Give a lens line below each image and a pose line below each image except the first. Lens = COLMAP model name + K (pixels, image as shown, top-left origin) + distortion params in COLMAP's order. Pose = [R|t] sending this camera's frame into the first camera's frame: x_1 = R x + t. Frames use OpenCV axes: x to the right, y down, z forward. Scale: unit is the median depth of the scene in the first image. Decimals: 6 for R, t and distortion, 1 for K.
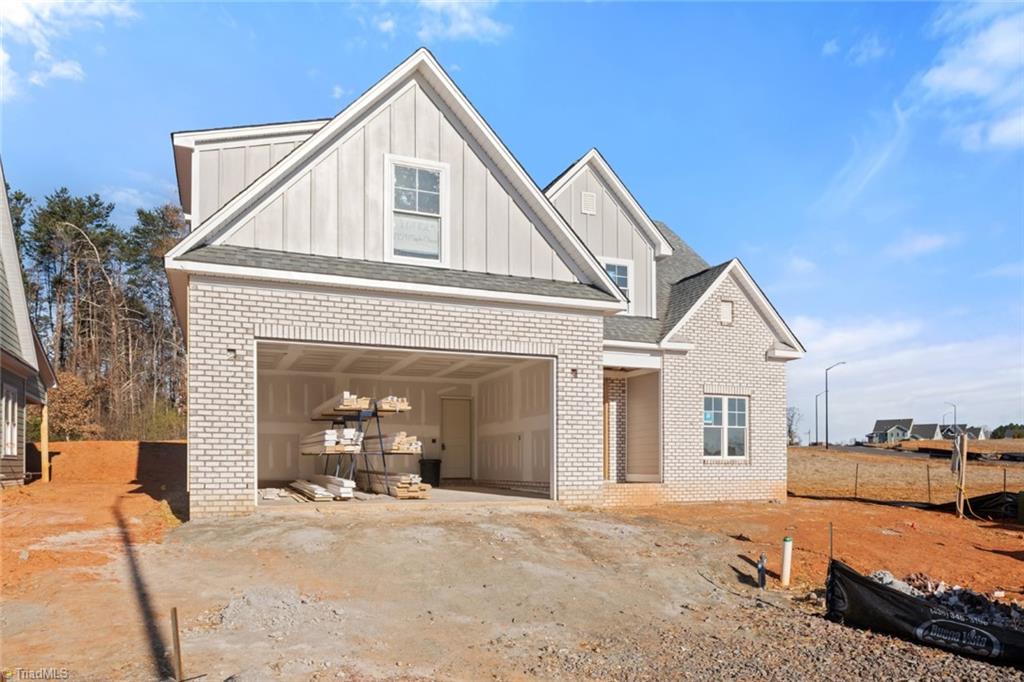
lens RADIAL K [[675.0, 0, 520.6], [0, 675.0, 339.3], [0, 0, 1]] dist [-0.008656, -0.009089]
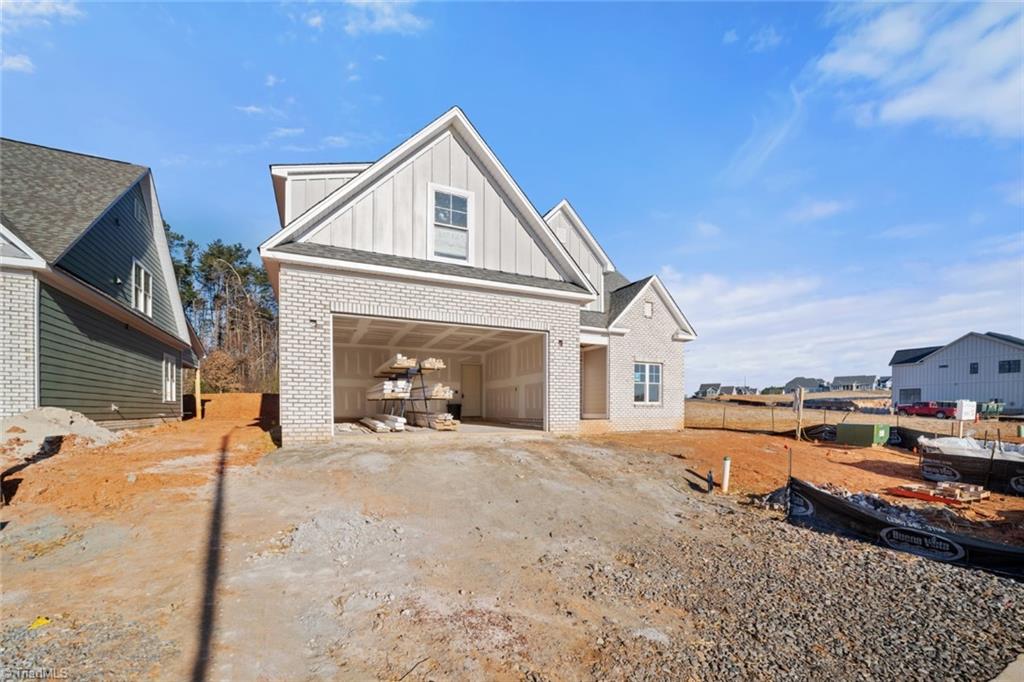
lens RADIAL K [[400.1, 0, 525.7], [0, 400.1, 352.8], [0, 0, 1]] dist [-0.033840, 0.004833]
pose [[0.997983, 0.008766, 0.062873, -0.050428], [-0.011487, 0.999007, 0.043044, 0.036233], [-0.062433, -0.043679, 0.997093, 0.165139]]
